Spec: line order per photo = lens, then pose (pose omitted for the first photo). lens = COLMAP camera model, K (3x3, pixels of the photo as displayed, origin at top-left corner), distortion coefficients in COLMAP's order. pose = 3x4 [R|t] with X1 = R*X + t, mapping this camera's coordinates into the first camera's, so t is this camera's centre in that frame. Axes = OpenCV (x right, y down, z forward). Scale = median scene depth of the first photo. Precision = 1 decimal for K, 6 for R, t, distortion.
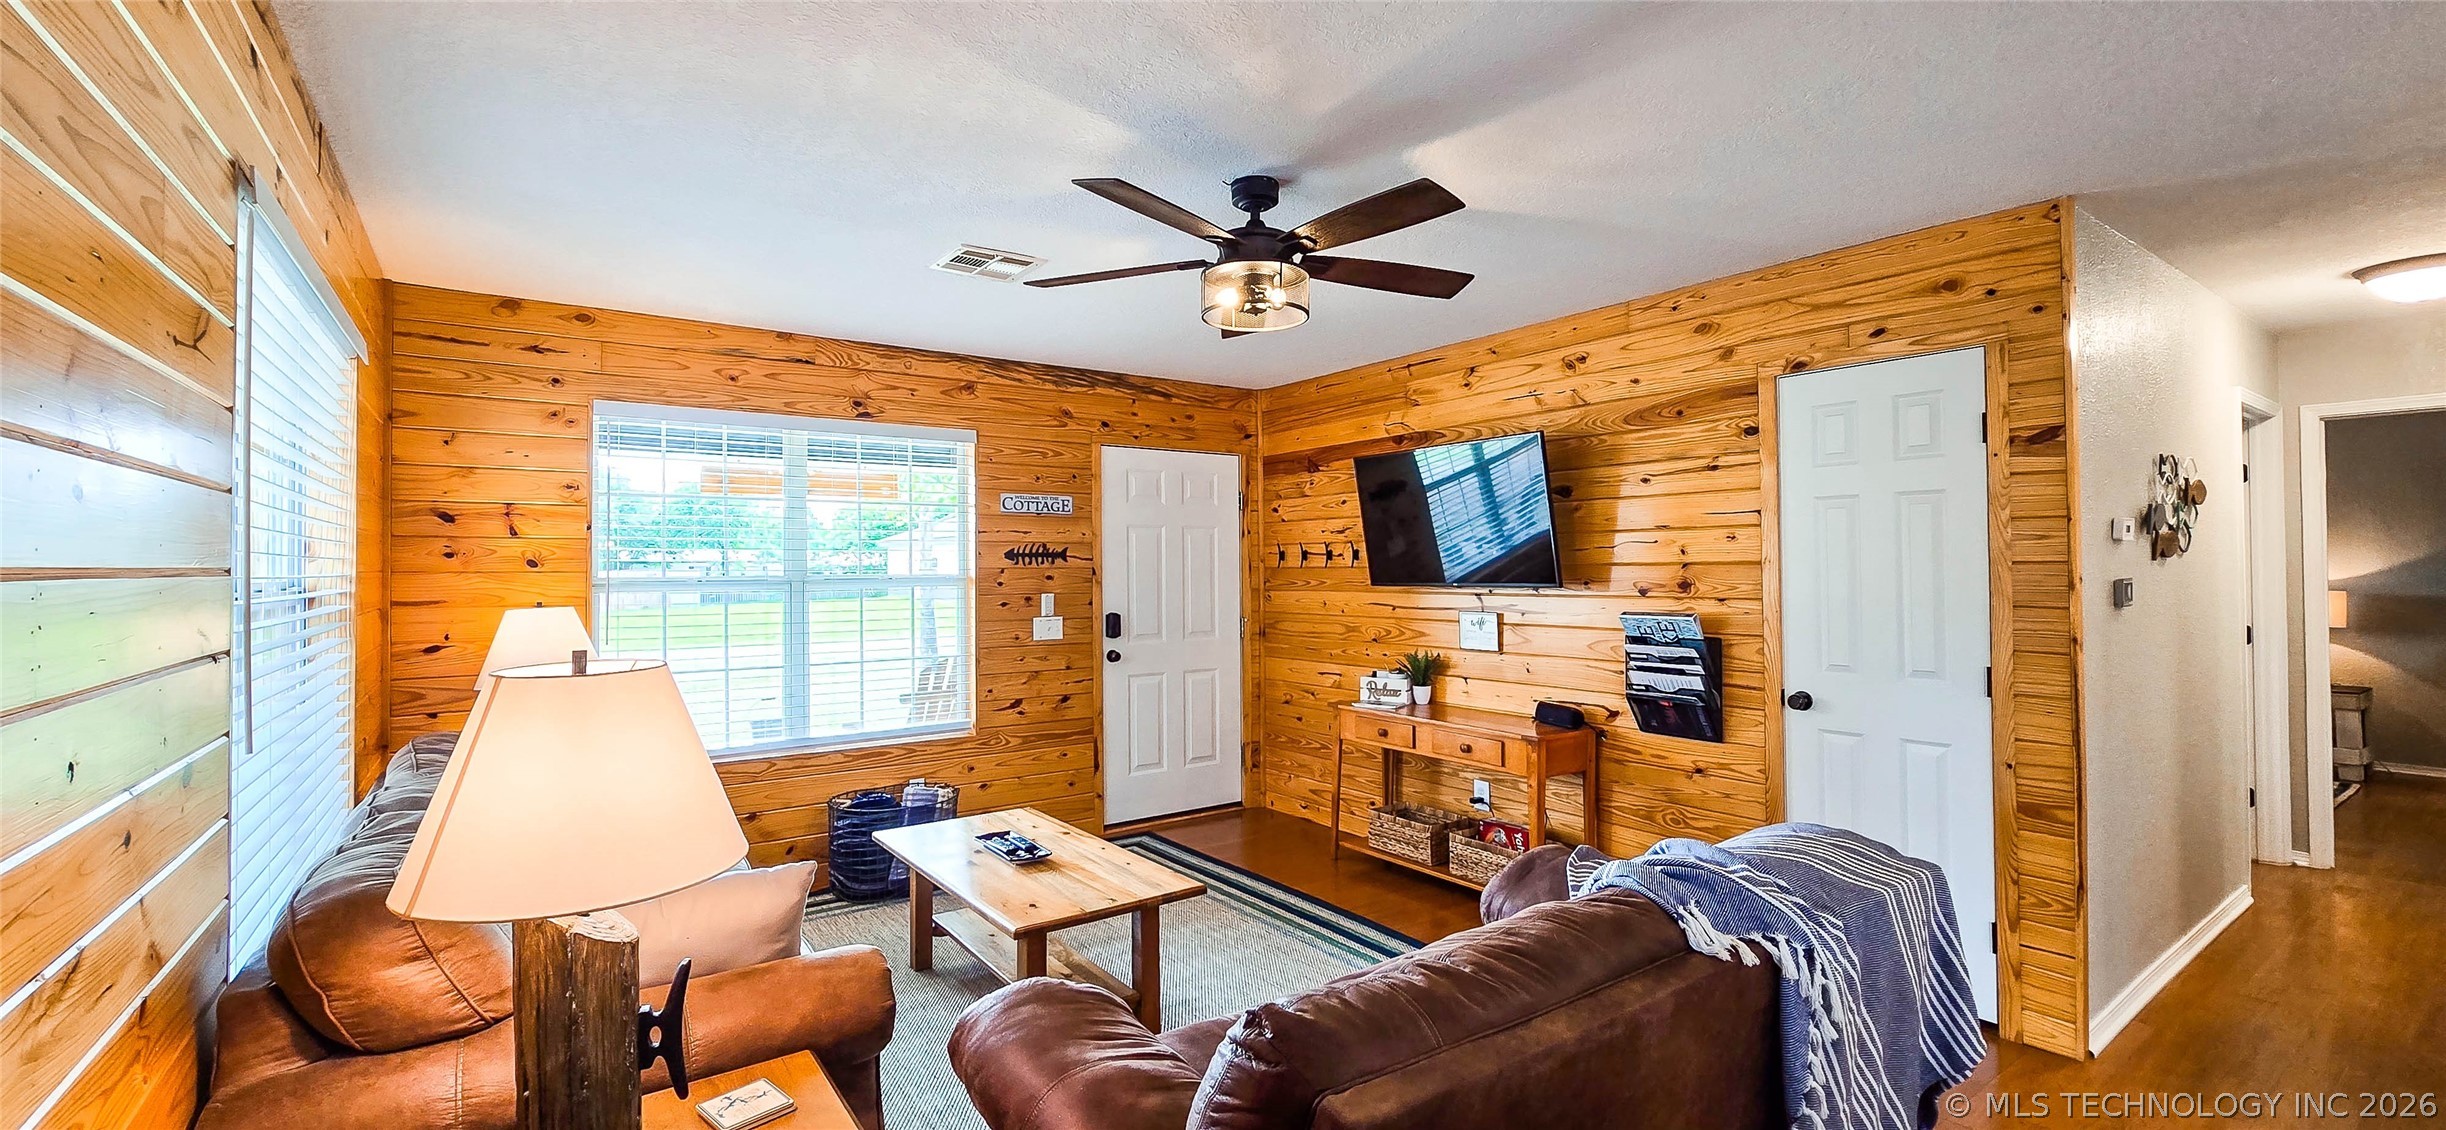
lens RADIAL K [[999.2, 0, 1226.9], [0, 999.2, 555.5], [0, 0, 1]] dist [-0.006124, 0.000867]
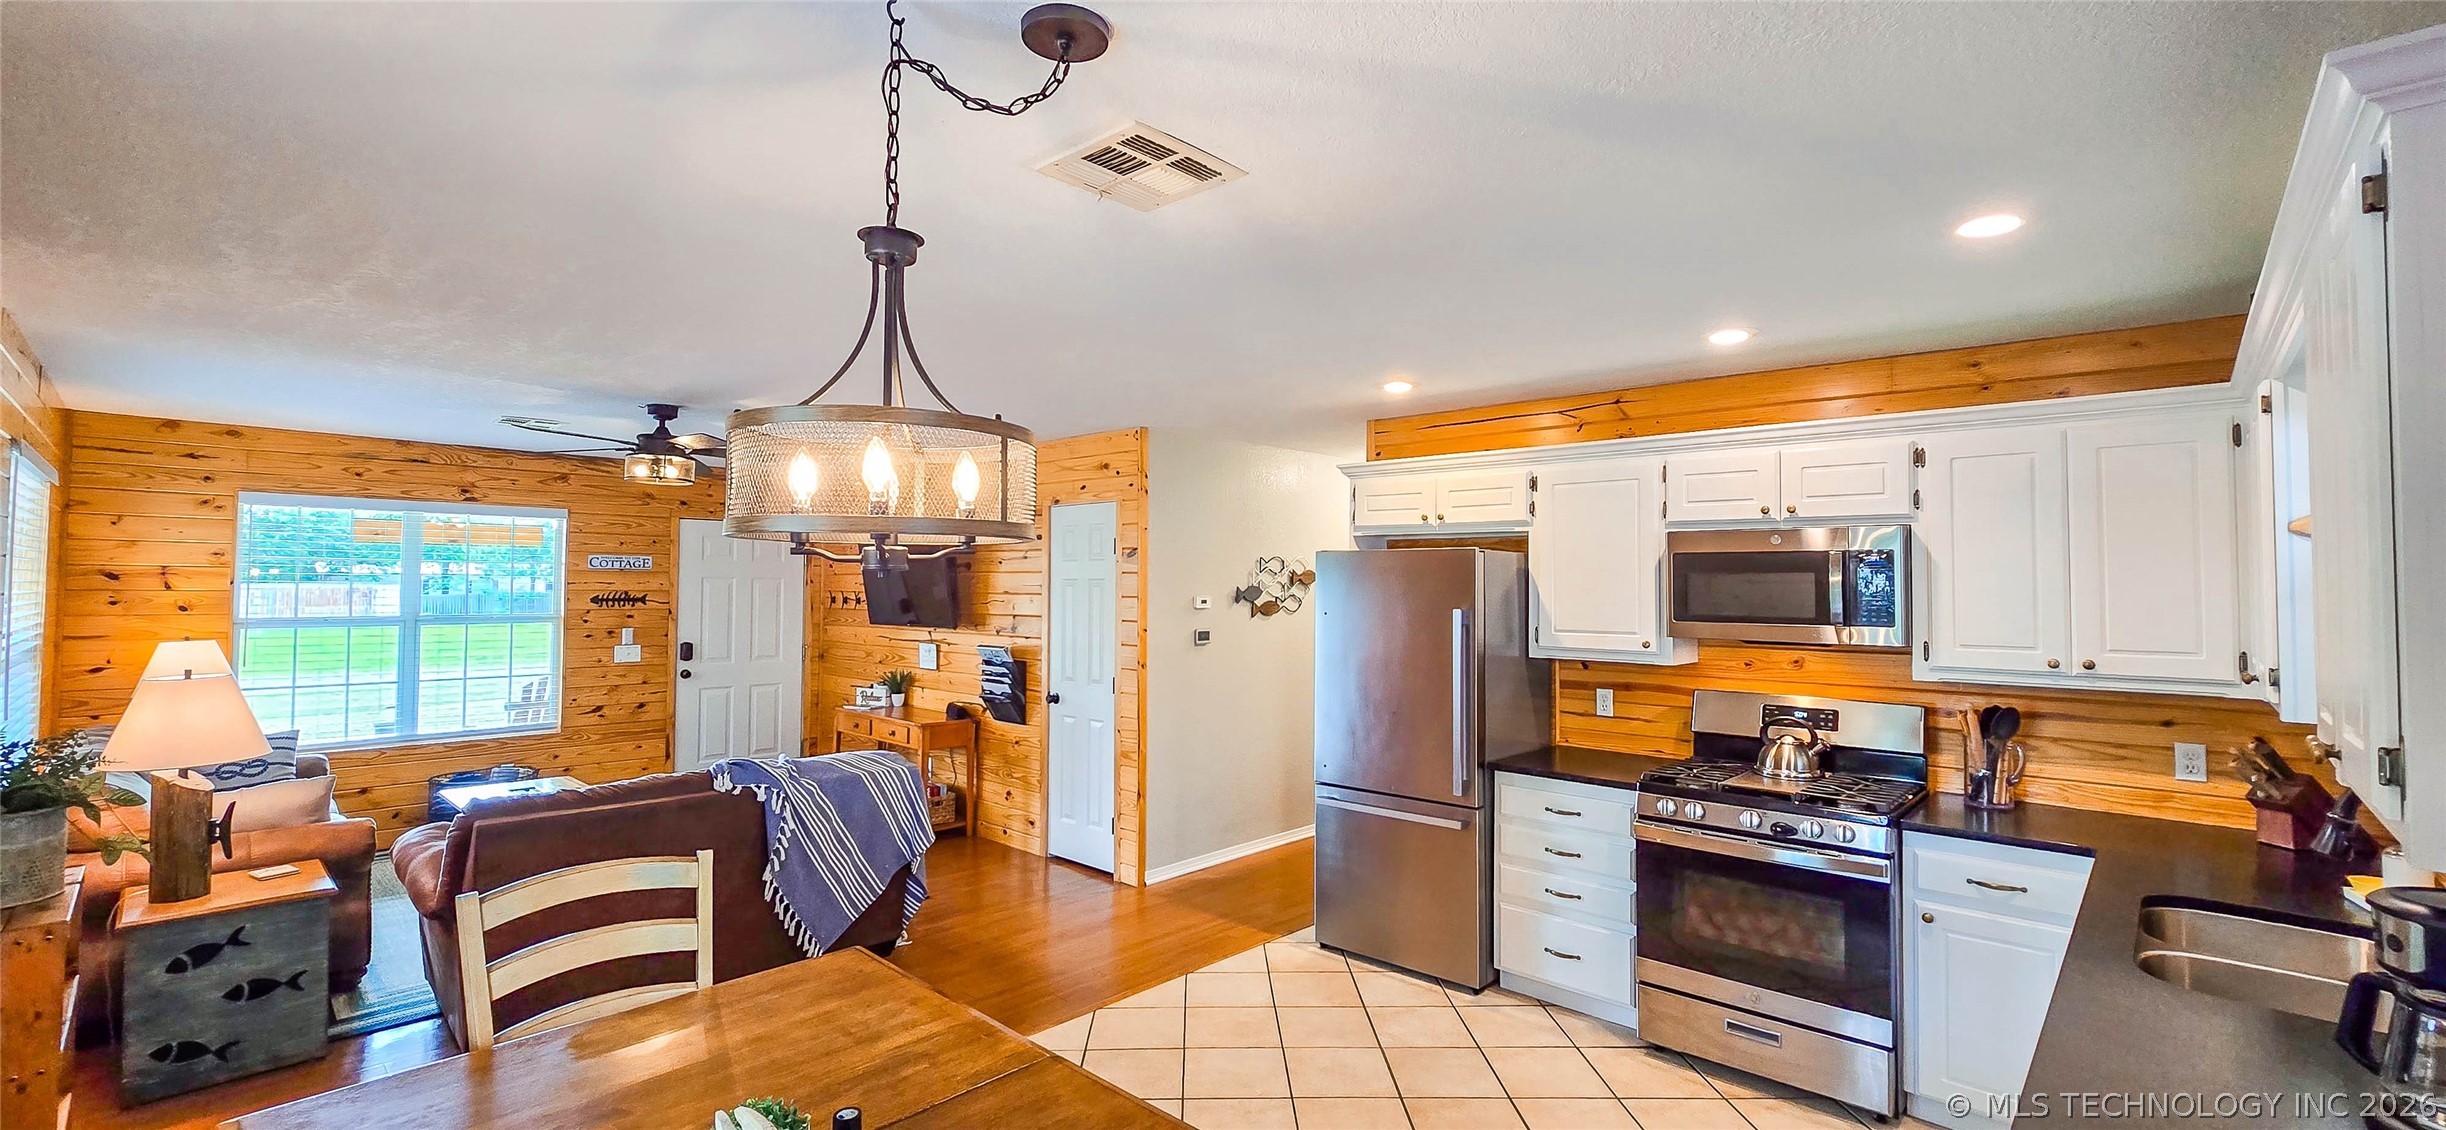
lens RADIAL K [[999.2, 0, 1225.1], [0, 999.2, 551.3], [0, 0, 1]] dist [-0.006124, 0.000867]
pose [[0.982309, 0.019093, 0.186292, 0.418413], [-0.014958, 0.999610, -0.023575, -0.053503], [-0.186669, 0.020372, 0.982212, -0.562812]]
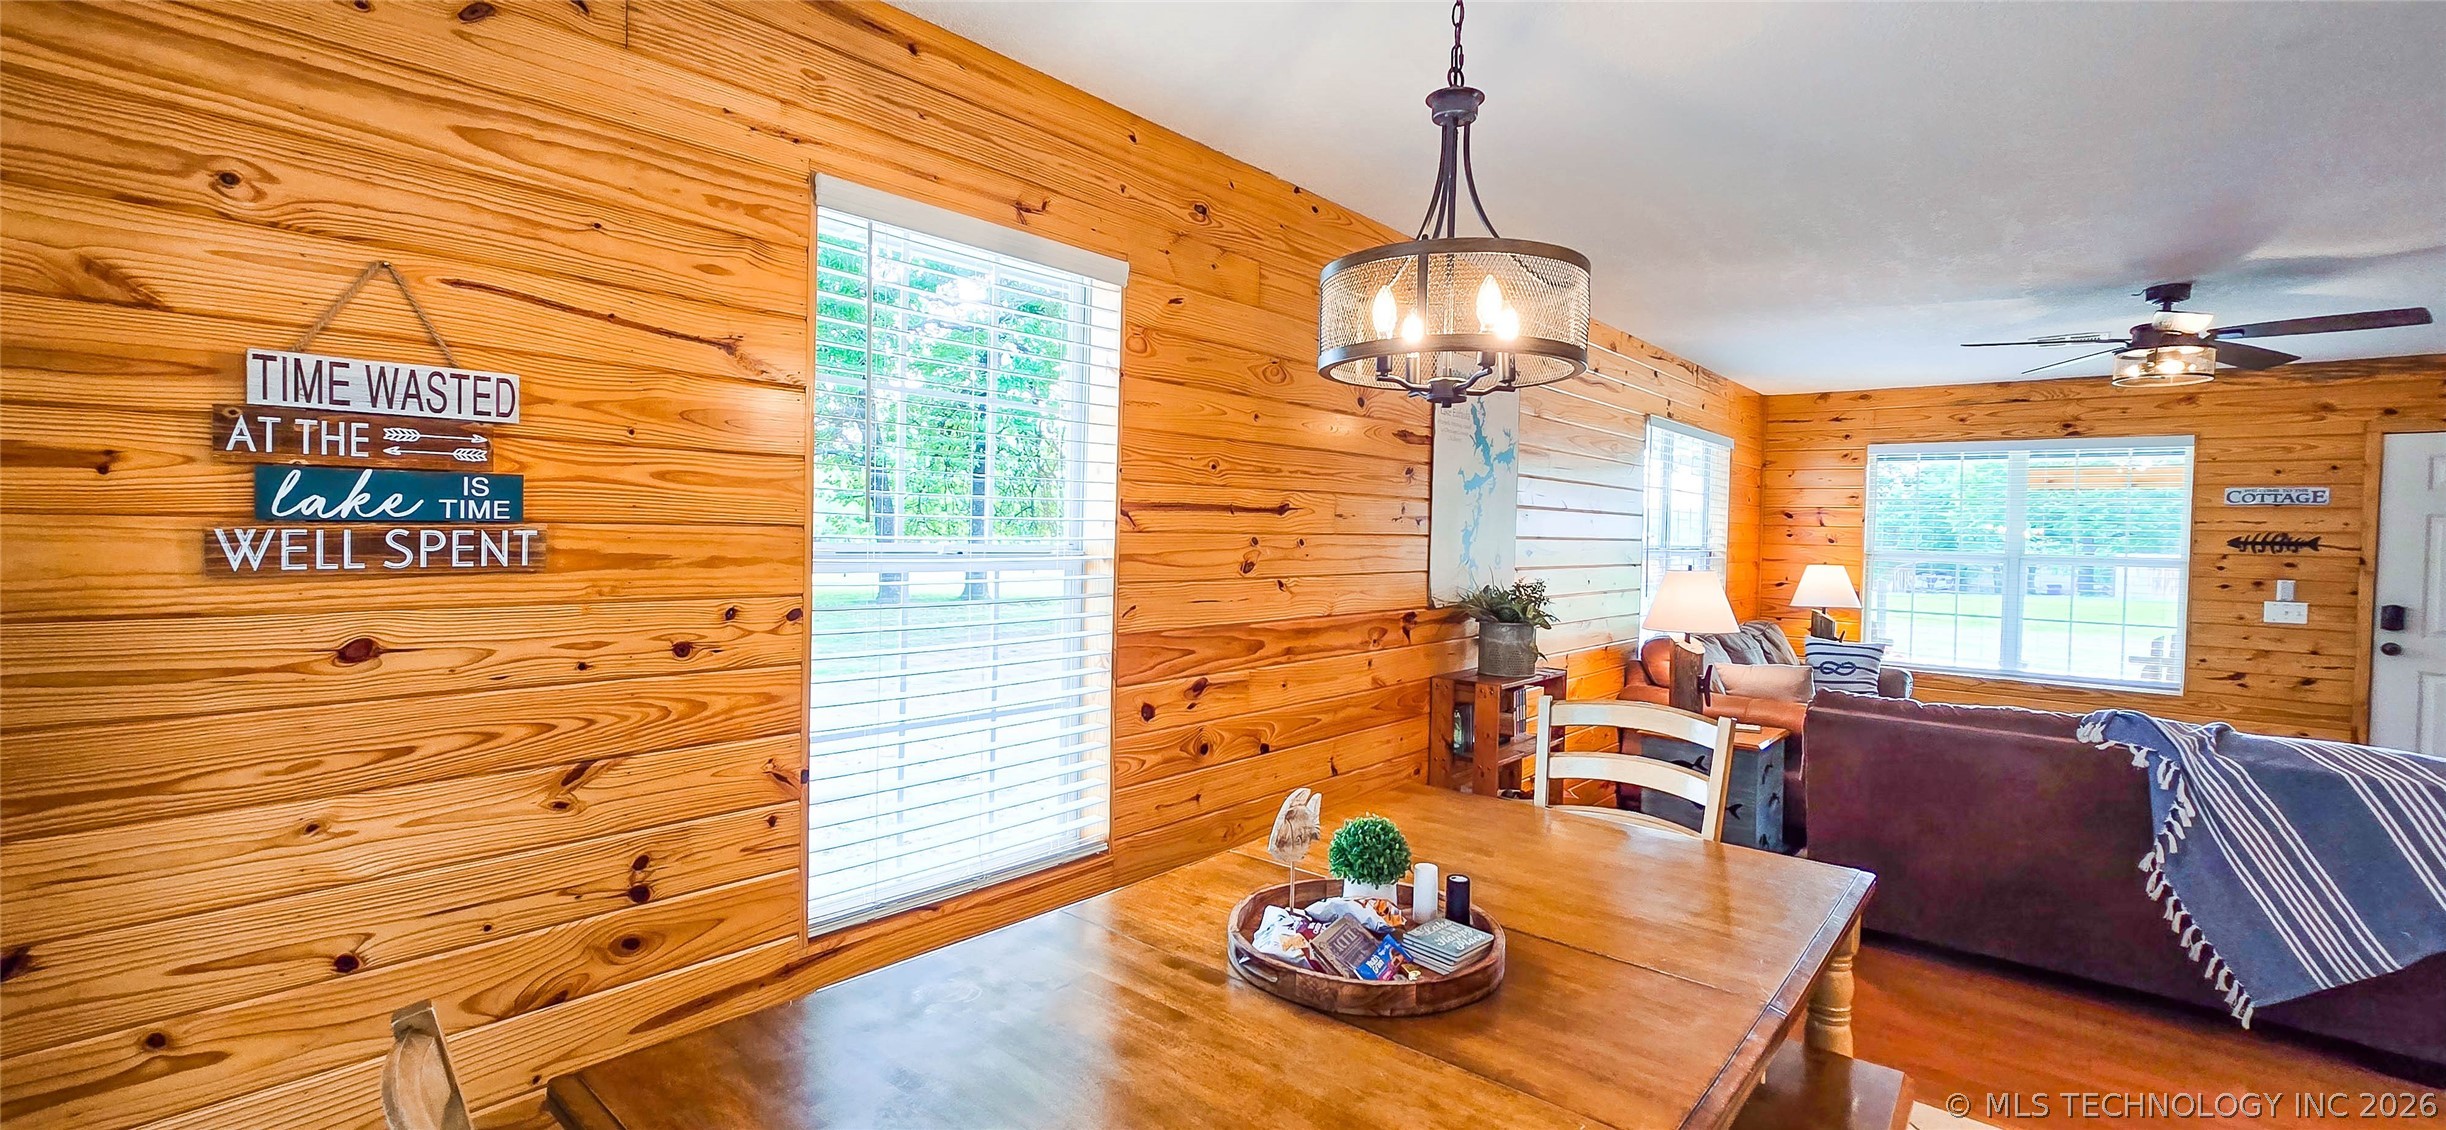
lens RADIAL K [[999.2, 0, 1215.1], [0, 999.2, 548.0], [0, 0, 1]] dist [-0.006124, 0.000867]
pose [[0.213942, 0.028477, -0.976431, 0.696793], [-0.013123, 0.999569, 0.026277, -0.009941], [0.976758, 0.007192, 0.214223, -0.393609]]
